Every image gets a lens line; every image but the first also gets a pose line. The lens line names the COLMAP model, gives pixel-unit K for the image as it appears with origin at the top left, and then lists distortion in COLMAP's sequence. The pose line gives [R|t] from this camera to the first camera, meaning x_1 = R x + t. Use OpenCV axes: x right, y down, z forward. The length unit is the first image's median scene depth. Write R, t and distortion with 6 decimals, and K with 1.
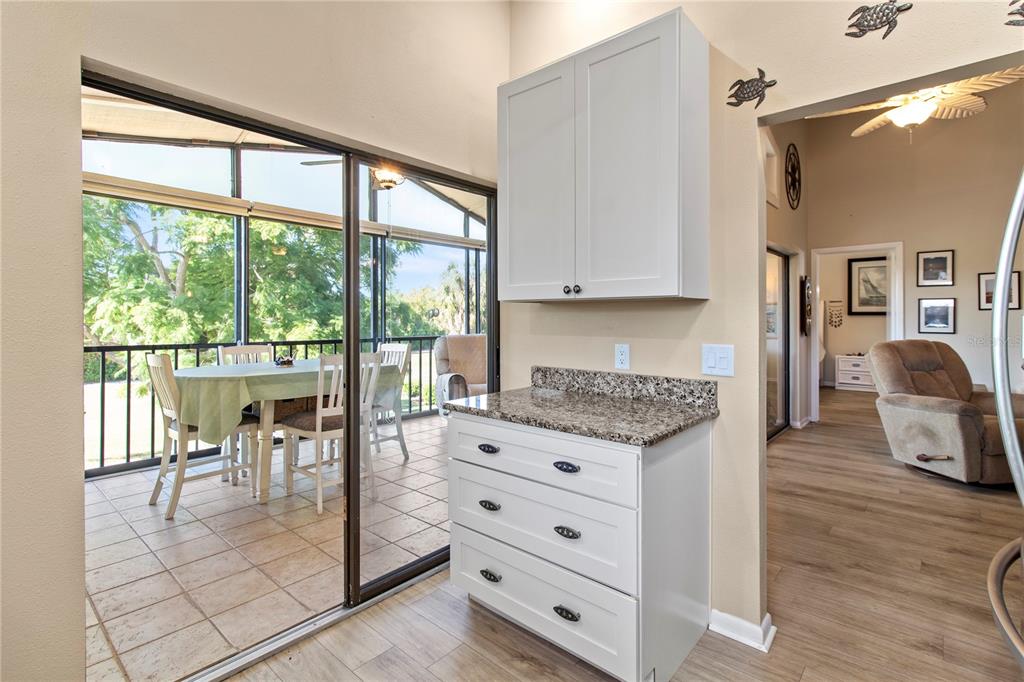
lens RADIAL K [[481.1, 0, 526.4], [0, 481.1, 321.1], [0, 0, 1]] dist [-0.004418, 0.000936]
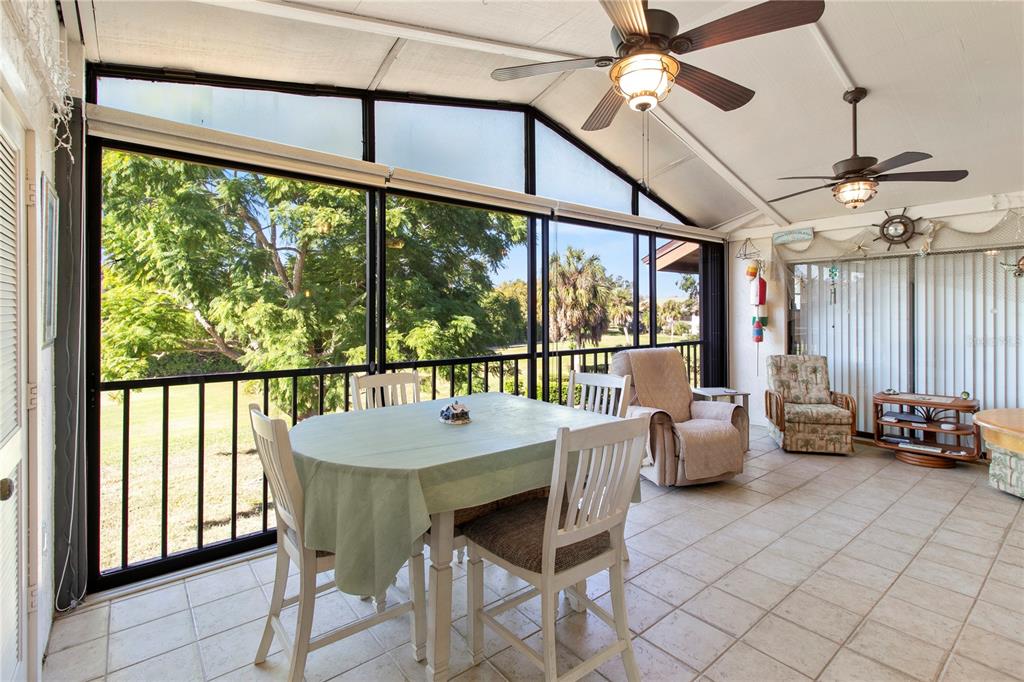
lens RADIAL K [[481.1, 0, 528.7], [0, 481.1, 312.3], [0, 0, 1]] dist [-0.004418, 0.000936]
pose [[0.985358, 0.000451, -0.170500, -0.159957], [-0.000991, 0.999995, -0.003083, -0.021403], [0.170498, 0.003207, 0.985353, 0.215071]]
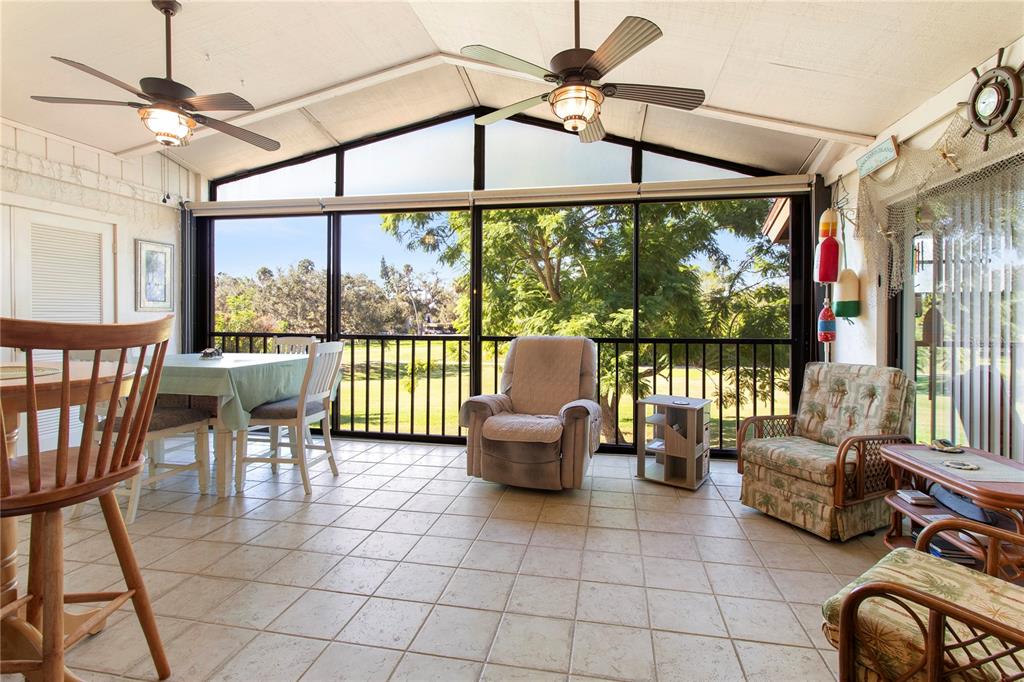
lens RADIAL K [[481.1, 0, 523.1], [0, 481.1, 321.9], [0, 0, 1]] dist [-0.004418, 0.000936]
pose [[0.508226, 0.012133, -0.861138, 0.349043], [-0.006024, 0.999926, 0.010533, 0.001304], [0.861203, -0.000166, 0.508261, 0.545986]]
